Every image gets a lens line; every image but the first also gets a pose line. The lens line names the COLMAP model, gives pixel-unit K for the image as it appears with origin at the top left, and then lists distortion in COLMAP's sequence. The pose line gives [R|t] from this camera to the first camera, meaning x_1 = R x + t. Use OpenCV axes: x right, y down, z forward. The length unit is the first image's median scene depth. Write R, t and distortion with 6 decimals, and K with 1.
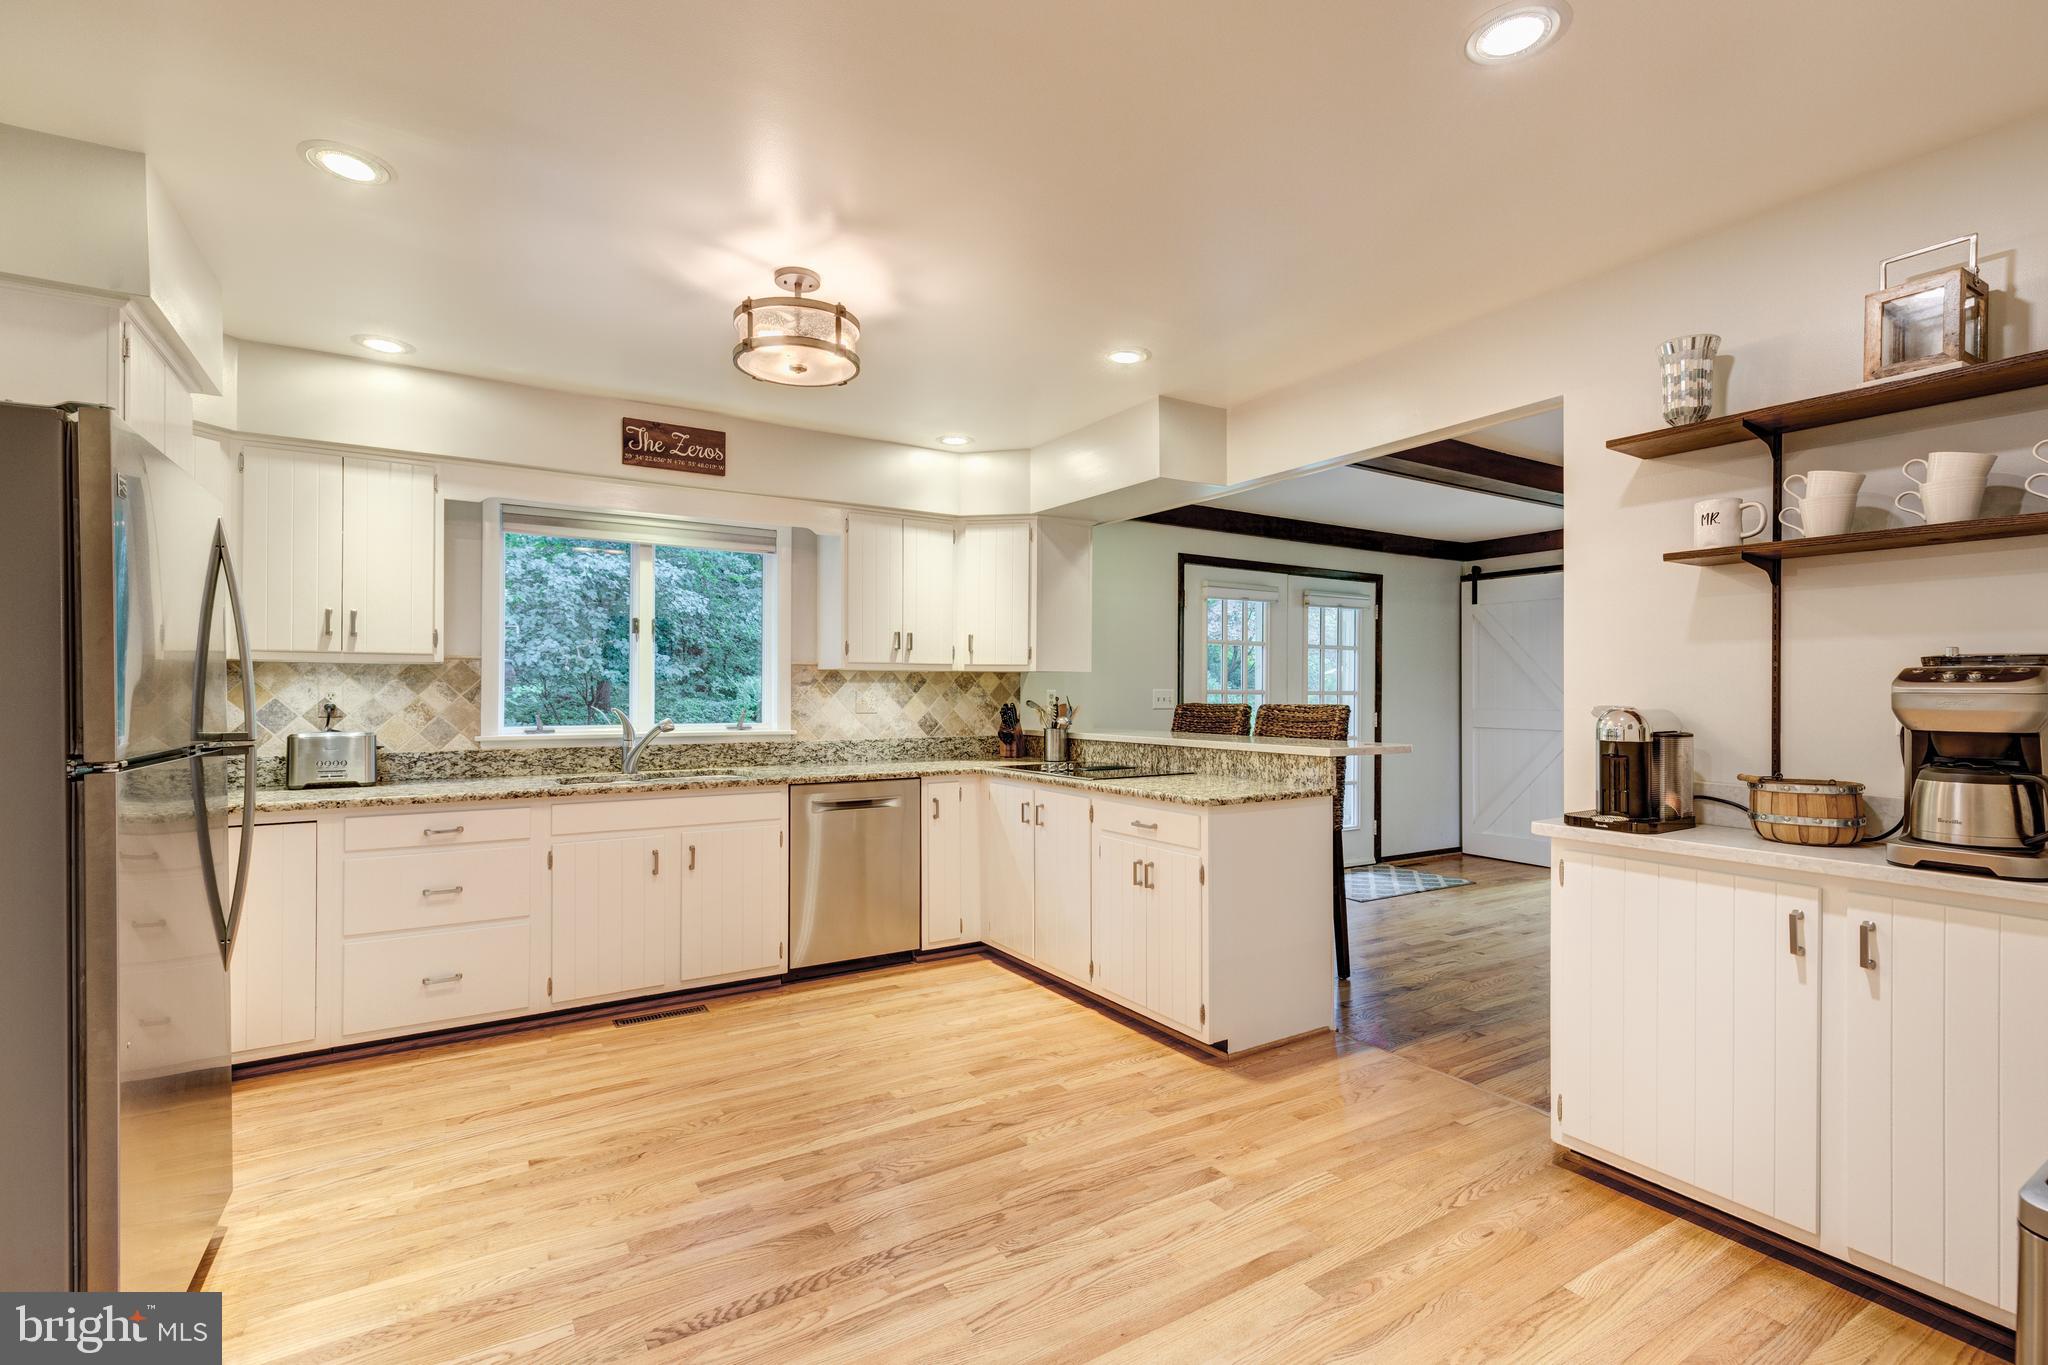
lens RADIAL K [[956.5, 0, 1044.4], [0, 956.5, 692.3], [0, 0, 1]] dist [0.010144, -0.003107]
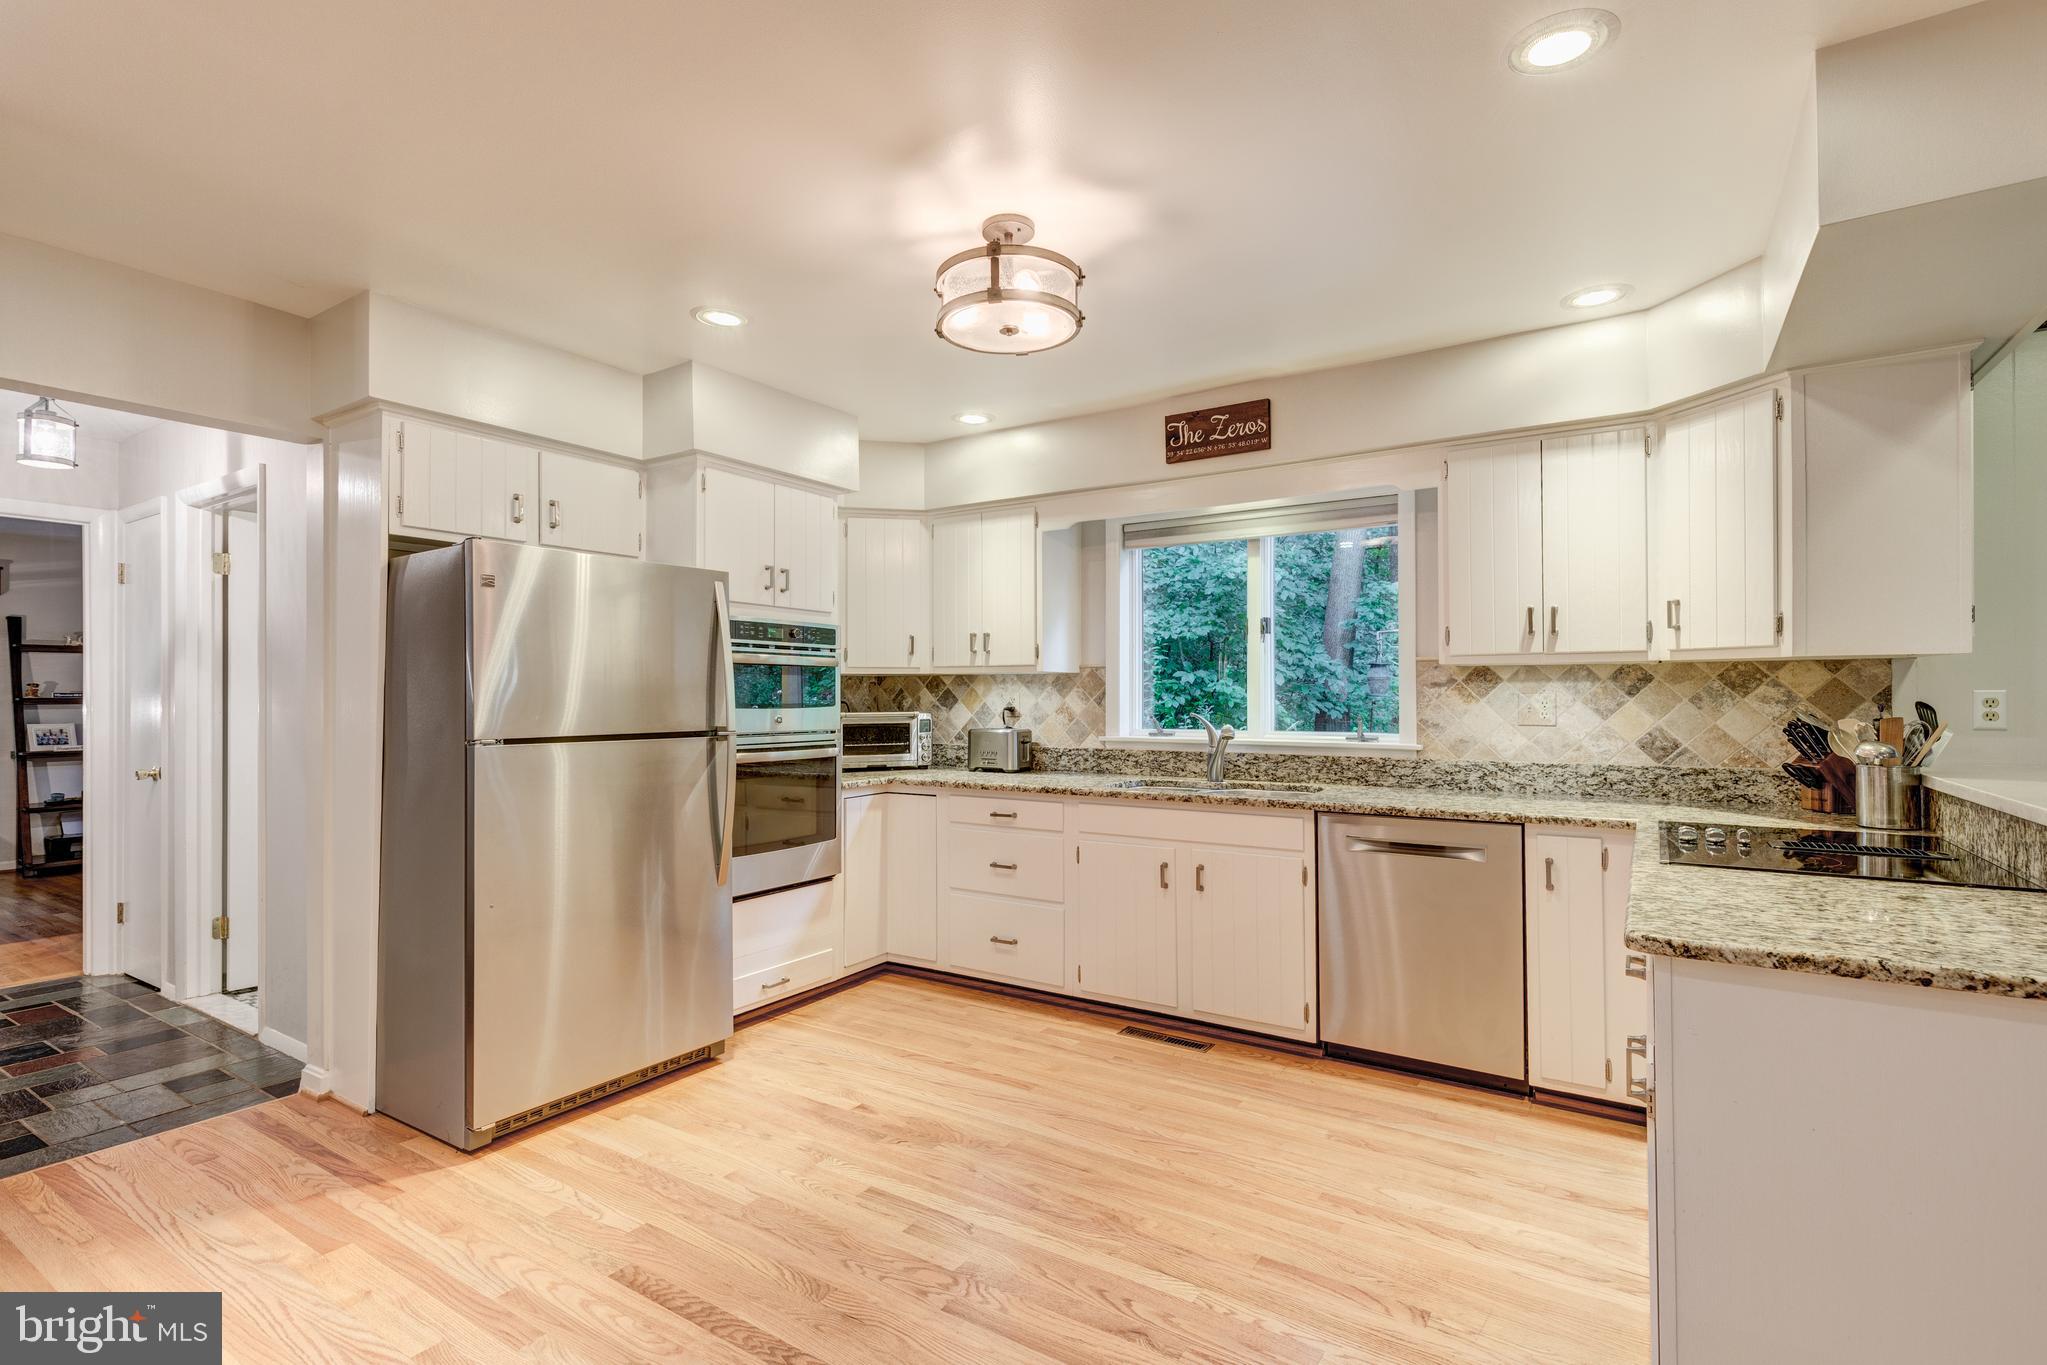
lens RADIAL K [[956.1, 0, 1020.4], [0, 956.1, 688.5], [0, 0, 1]] dist [0.010144, -0.003107]
pose [[0.400689, -0.008805, -0.916172, 0.398706], [0.002667, 0.999961, -0.008444, -0.000695], [0.916210, 0.000940, 0.400697, 0.475088]]
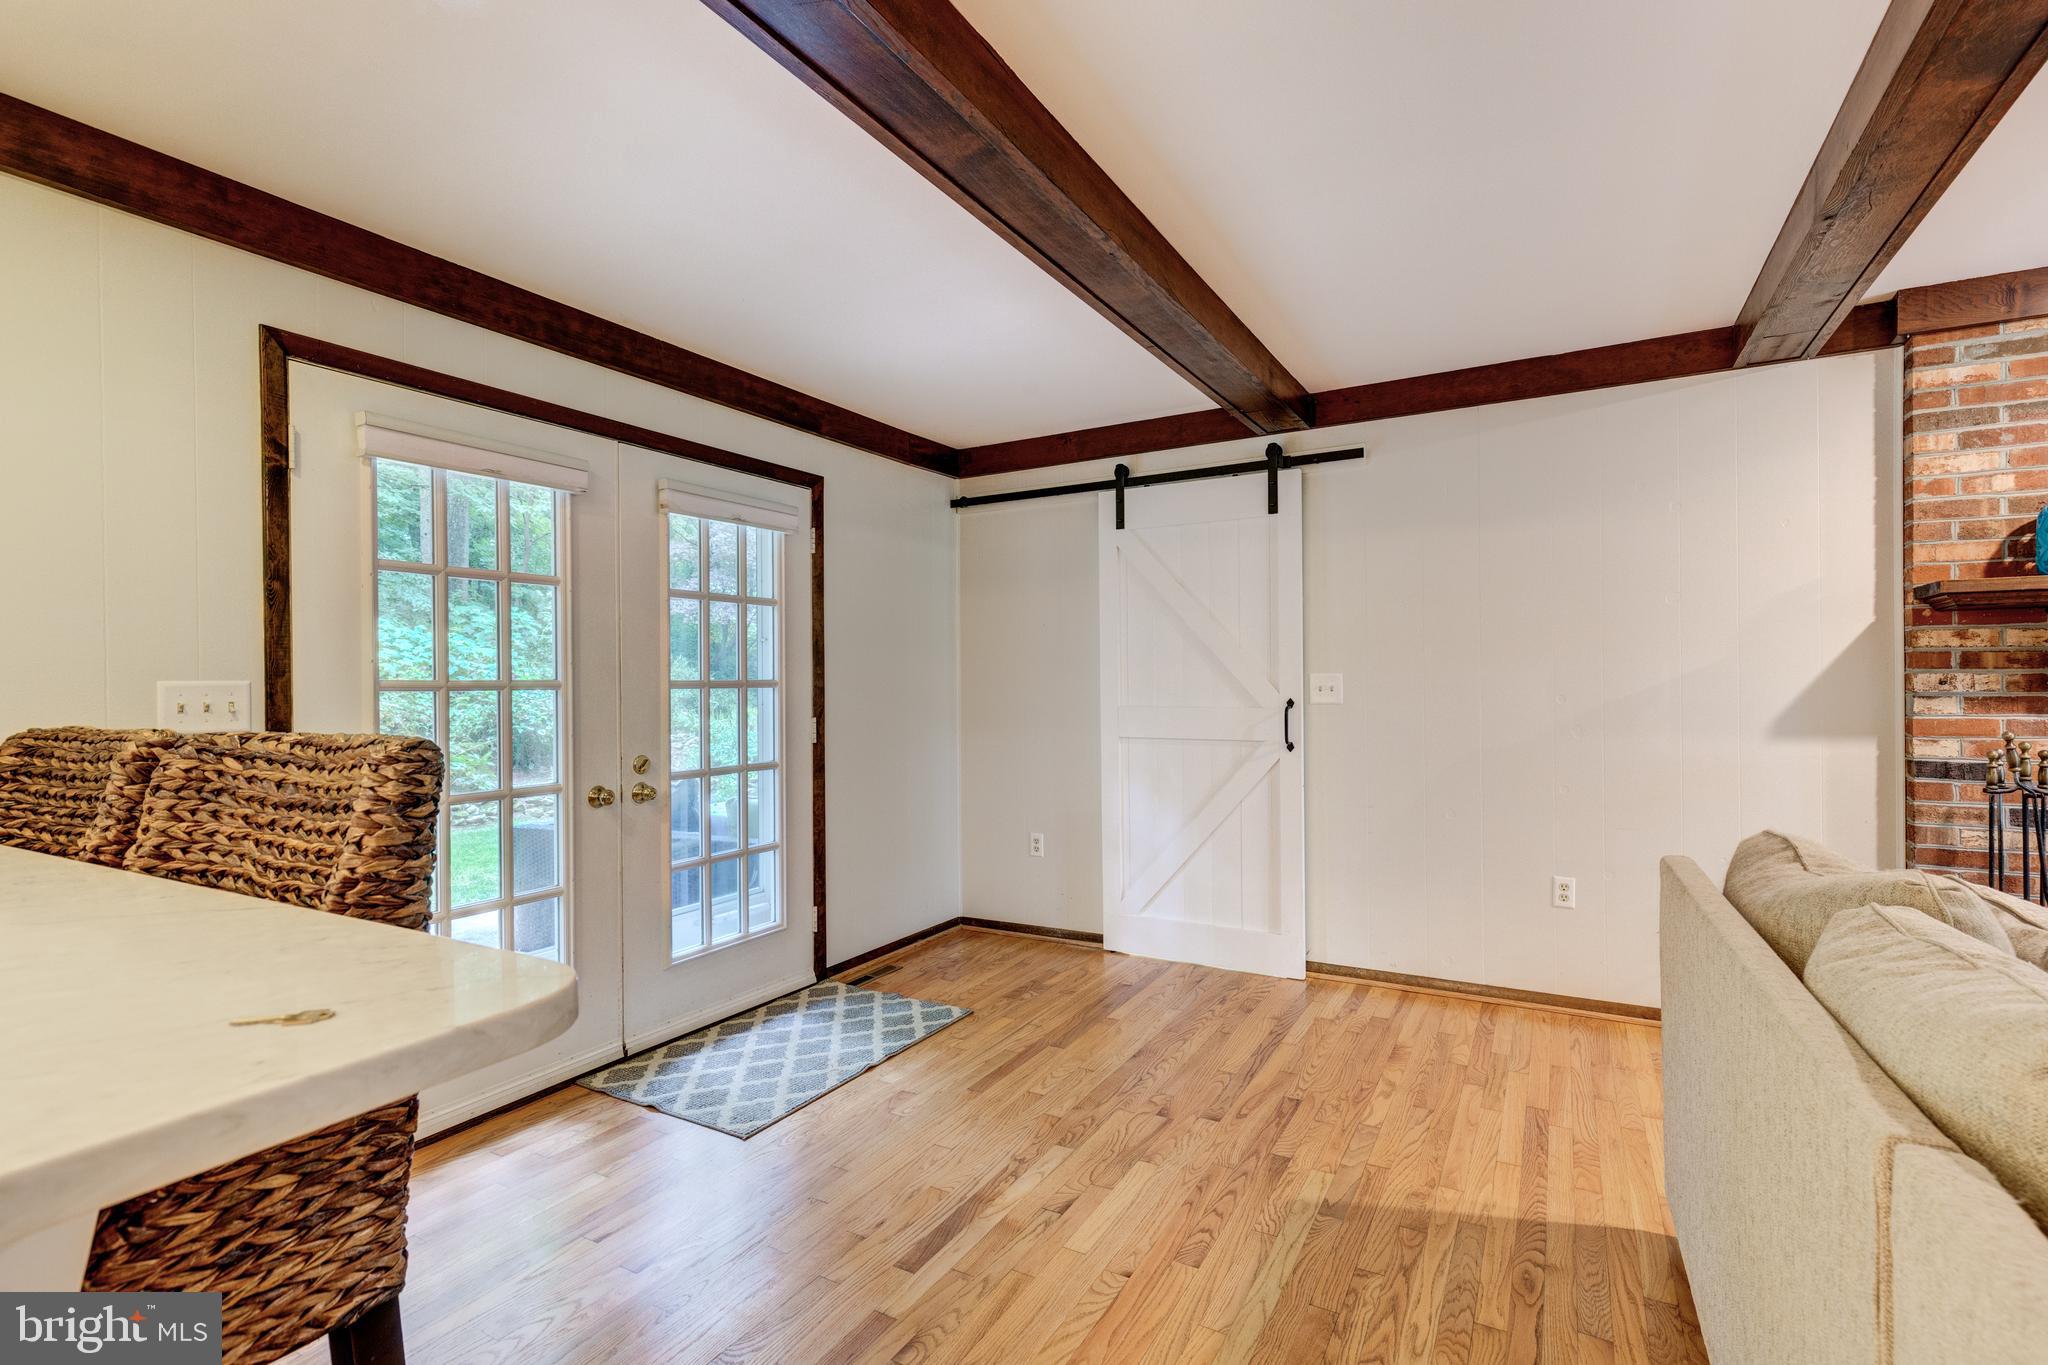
lens RADIAL K [[956.5, 0, 1036.6], [0, 956.5, 683.8], [0, 0, 1]] dist [0.010144, -0.003107]
pose [[0.891467, -0.011315, 0.452945, 0.405850], [0.009518, 0.999935, 0.006246, -0.001739], [-0.452986, -0.001257, 0.891517, 0.850149]]
